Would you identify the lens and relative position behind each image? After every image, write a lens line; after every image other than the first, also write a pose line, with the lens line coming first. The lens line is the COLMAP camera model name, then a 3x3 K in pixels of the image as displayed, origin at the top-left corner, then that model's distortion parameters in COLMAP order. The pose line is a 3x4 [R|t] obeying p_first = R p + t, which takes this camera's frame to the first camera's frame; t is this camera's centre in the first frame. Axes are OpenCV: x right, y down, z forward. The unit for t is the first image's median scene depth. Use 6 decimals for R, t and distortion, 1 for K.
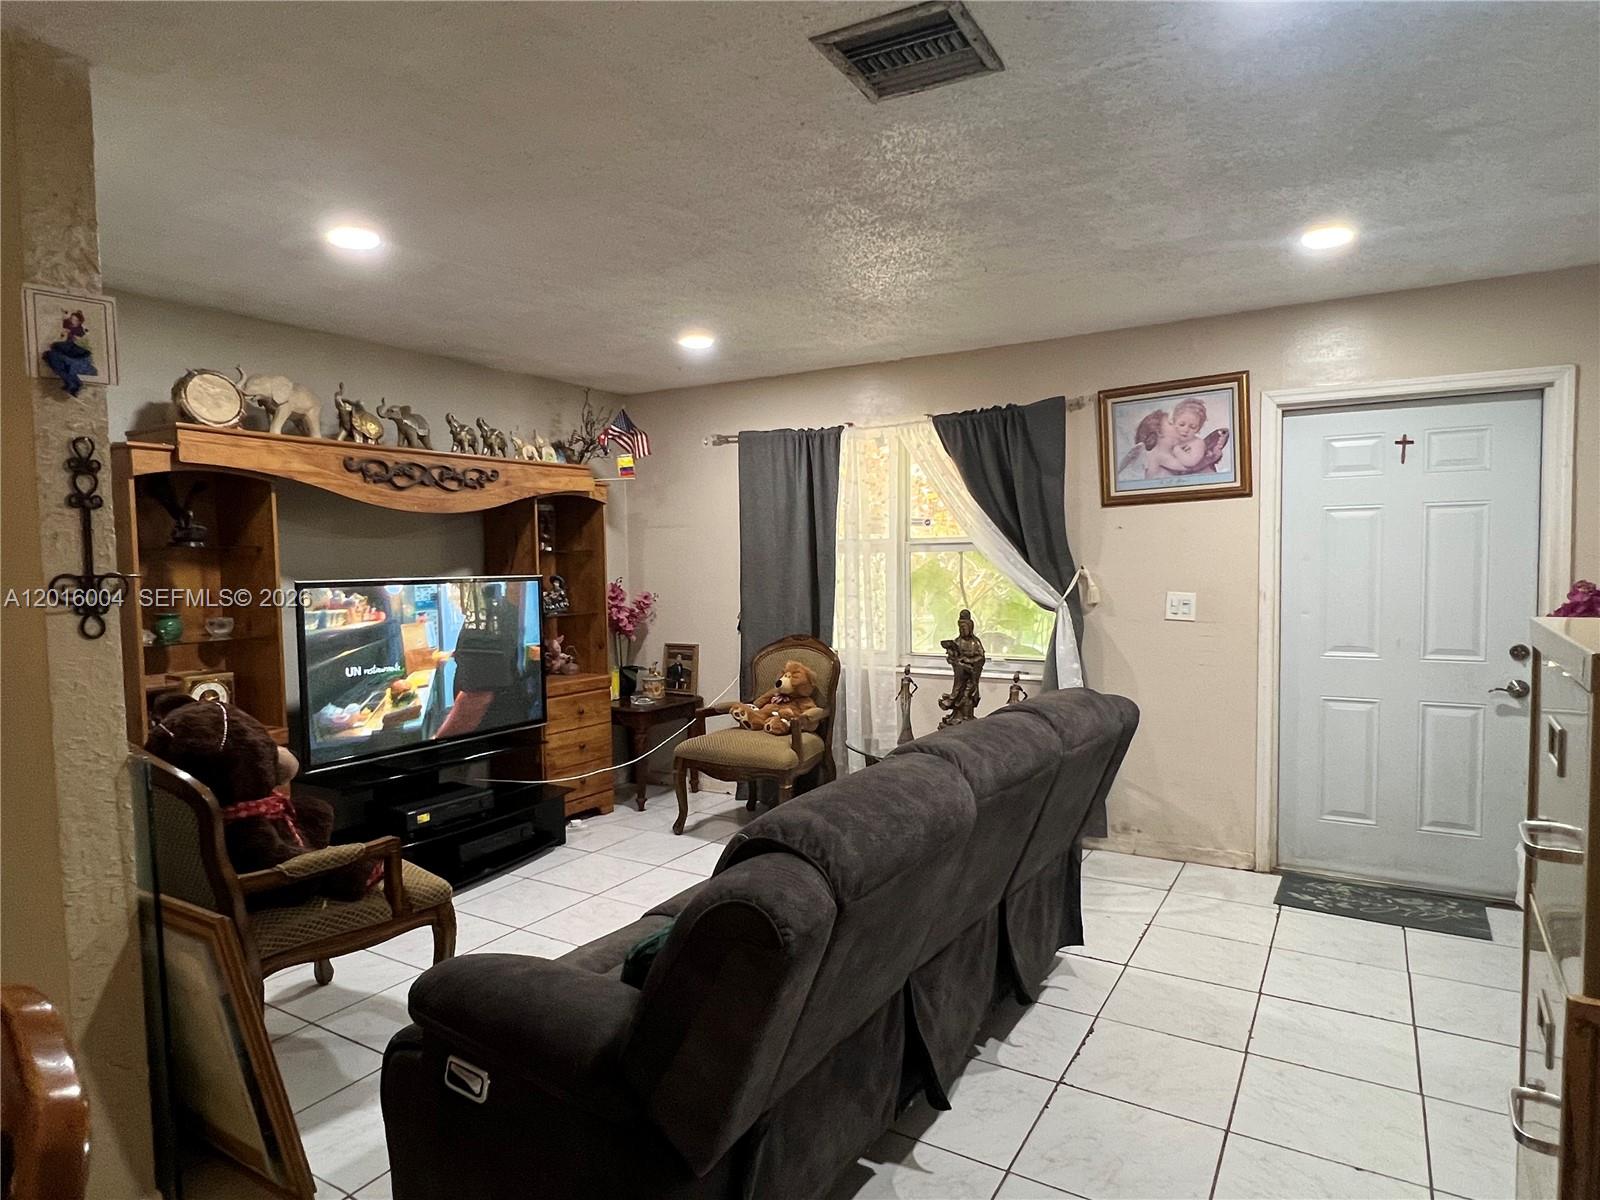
lens RADIAL K [[934.2, 0, 799.3], [0, 934.2, 607.5], [0, 0, 1]] dist [-0.001100, -0.000464]
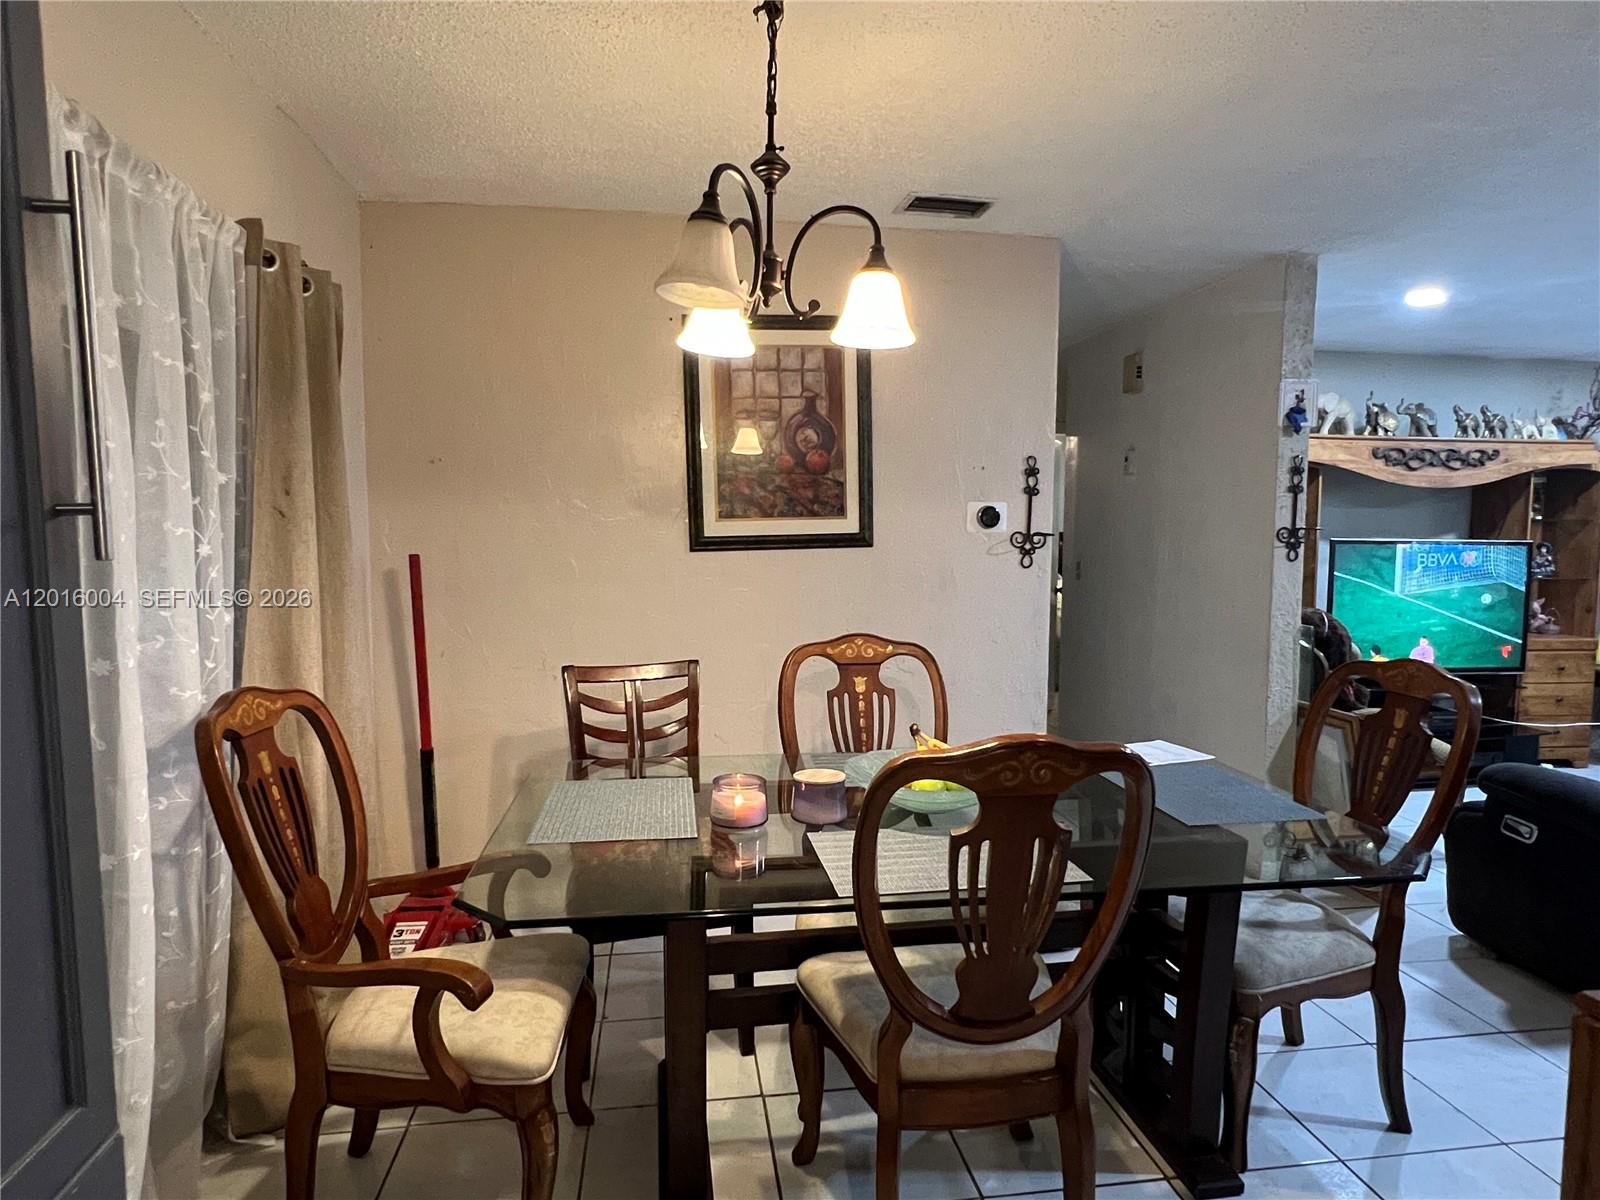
lens RADIAL K [[934.2, 0, 801.6], [0, 934.2, 606.5], [0, 0, 1]] dist [-0.001100, -0.000464]
pose [[0.639704, 0.081982, -0.764237, 0.029487], [-0.057112, 0.996617, 0.059105, 0.030730], [0.766497, 0.005837, 0.642222, -0.438496]]
